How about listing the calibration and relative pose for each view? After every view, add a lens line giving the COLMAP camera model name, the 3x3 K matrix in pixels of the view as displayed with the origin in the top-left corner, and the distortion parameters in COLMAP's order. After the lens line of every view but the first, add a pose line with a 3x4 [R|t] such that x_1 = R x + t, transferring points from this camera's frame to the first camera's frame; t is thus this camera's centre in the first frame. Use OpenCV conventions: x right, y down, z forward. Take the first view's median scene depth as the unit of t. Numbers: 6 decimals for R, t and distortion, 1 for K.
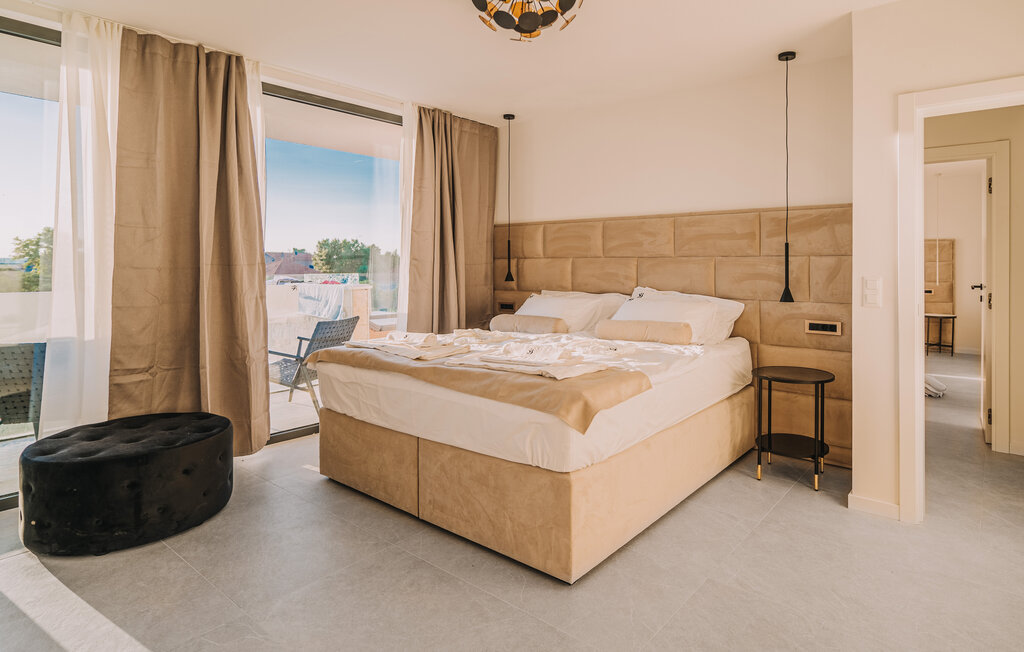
lens RADIAL K [[542.0, 0, 515.0], [0, 542.0, 266.5], [0, 0, 1]] dist [-0.003759, -0.001112]
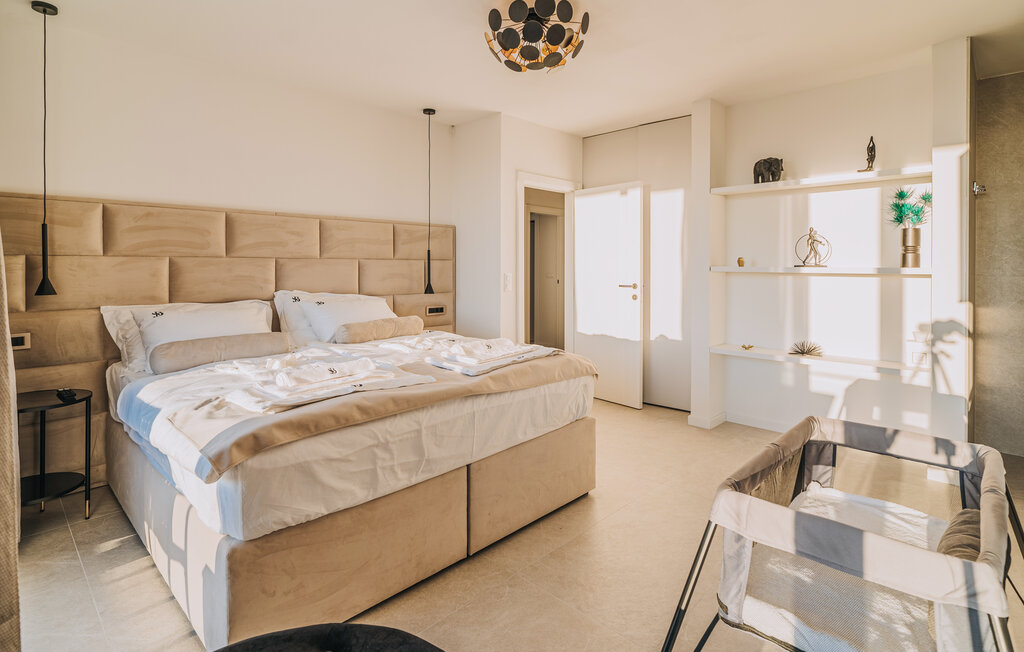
lens RADIAL K [[542.0, 0, 515.0], [0, 542.0, 266.5], [0, 0, 1]] dist [-0.003759, -0.001112]
pose [[0.065922, -0.000621, 0.997825, -0.736985], [0.002917, 0.999996, 0.000430, -0.002173], [-0.997821, 0.002882, 0.065923, 0.611143]]
